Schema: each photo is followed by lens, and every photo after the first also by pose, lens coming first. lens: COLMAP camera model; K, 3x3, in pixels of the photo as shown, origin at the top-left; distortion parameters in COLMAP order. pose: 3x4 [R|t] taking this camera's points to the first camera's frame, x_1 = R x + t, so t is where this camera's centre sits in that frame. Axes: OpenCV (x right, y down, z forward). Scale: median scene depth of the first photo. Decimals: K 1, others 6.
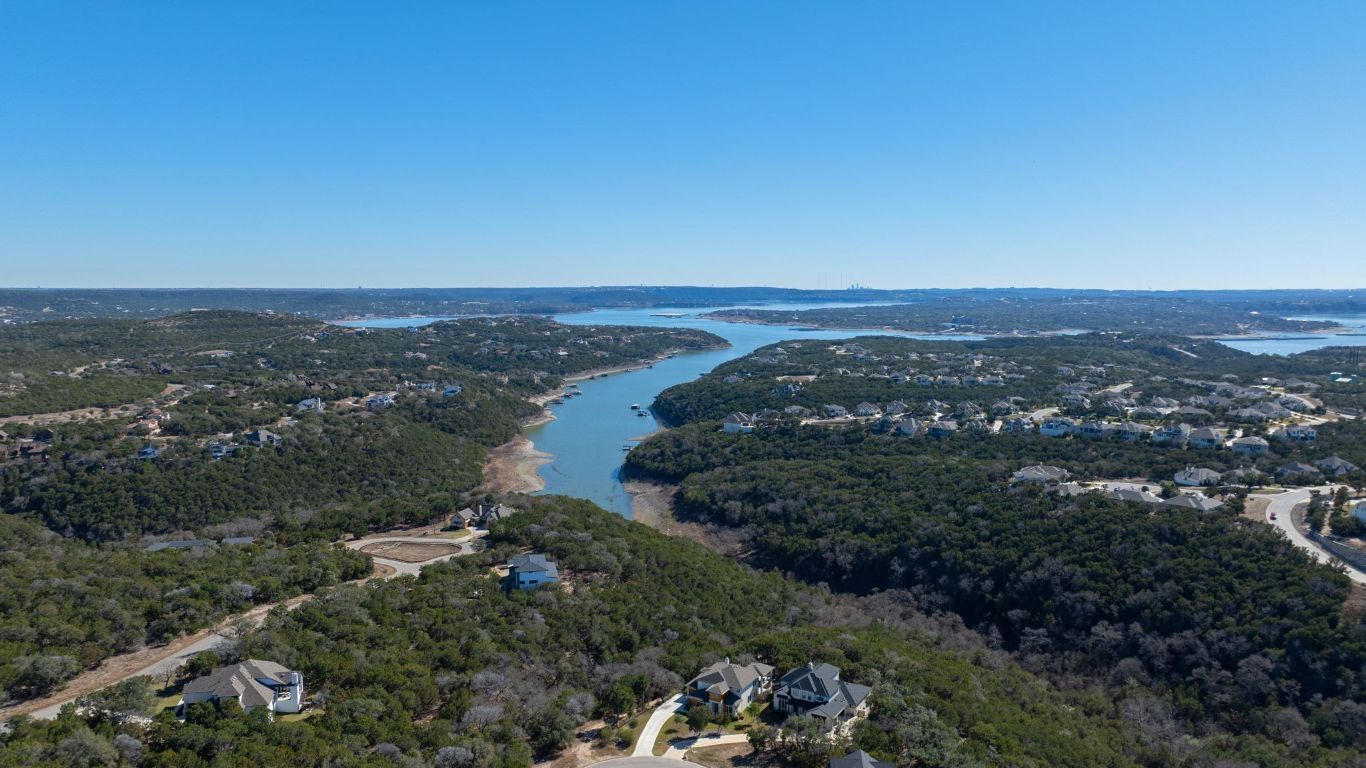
lens RADIAL K [[965.6, 0, 688.5], [0, 965.6, 379.3], [0, 0, 1]] dist [-0.024114, 0.002206]
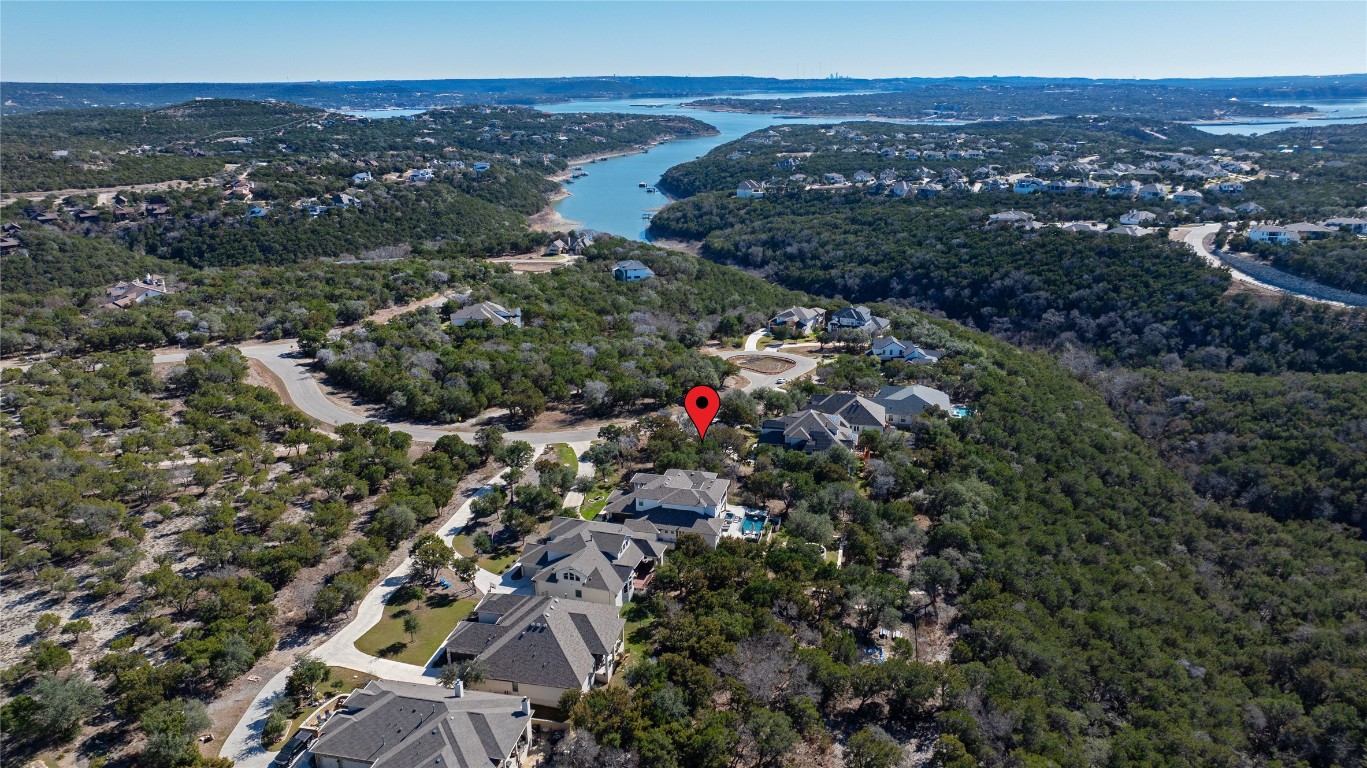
lens RADIAL K [[966.3, 0, 689.0], [0, 966.3, 379.3], [0, 0, 1]] dist [-0.024114, 0.002206]
pose [[0.999581, -0.014368, 0.025129, -0.055928], [0.008875, 0.978431, 0.206383, 0.031842], [-0.027552, -0.206074, 0.978148, -0.164287]]
